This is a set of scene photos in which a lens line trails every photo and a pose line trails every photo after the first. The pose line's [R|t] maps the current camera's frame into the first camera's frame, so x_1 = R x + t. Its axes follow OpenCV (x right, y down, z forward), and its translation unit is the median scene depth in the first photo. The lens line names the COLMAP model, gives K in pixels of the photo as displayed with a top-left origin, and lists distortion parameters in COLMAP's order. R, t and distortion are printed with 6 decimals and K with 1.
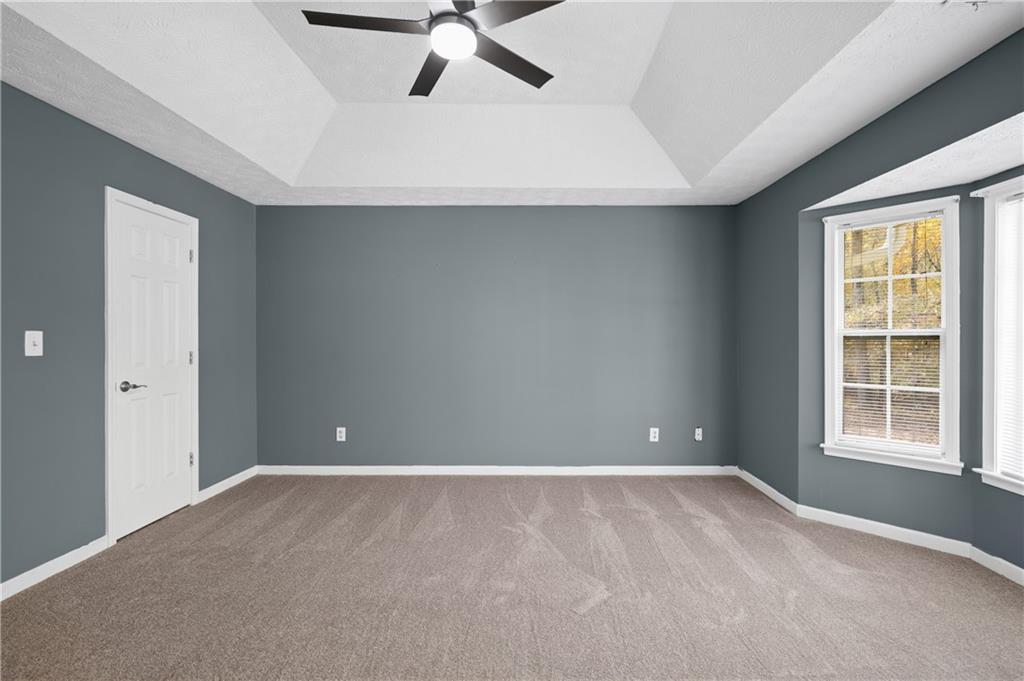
lens RADIAL K [[452.2, 0, 514.7], [0, 452.2, 342.9], [0, 0, 1]] dist [-0.001580, 0.000119]
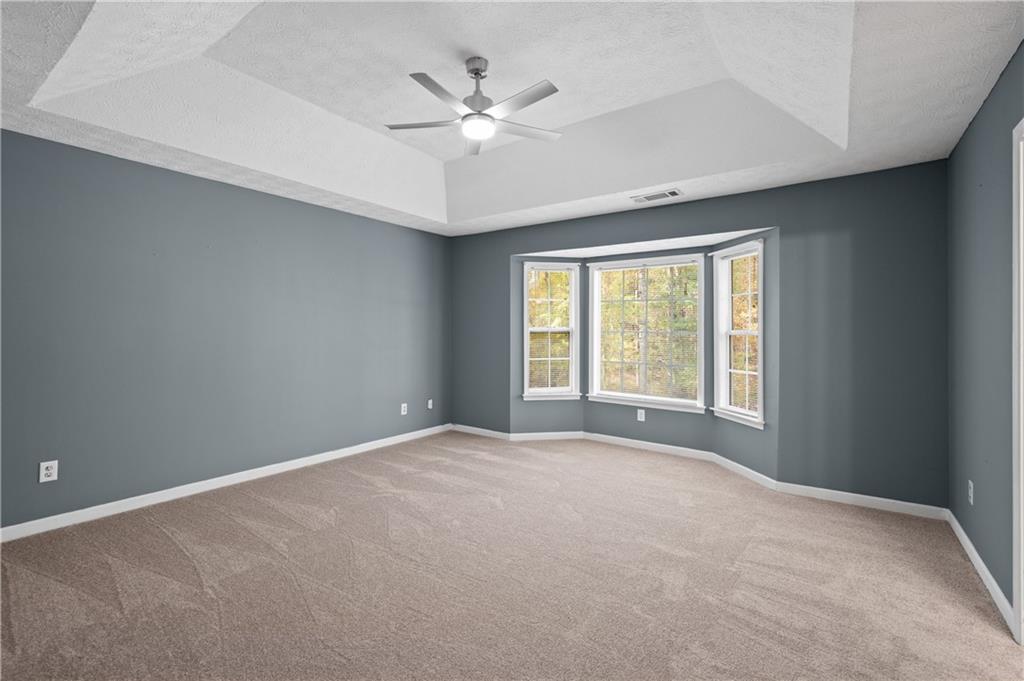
lens RADIAL K [[452.2, 0, 511.4], [0, 452.2, 332.4], [0, 0, 1]] dist [-0.001580, 0.000119]
pose [[0.586896, -0.000741, 0.809662, -0.723108], [0.003267, 0.999994, -0.001453, -0.008388], [-0.809656, 0.003498, 0.586894, 0.034820]]
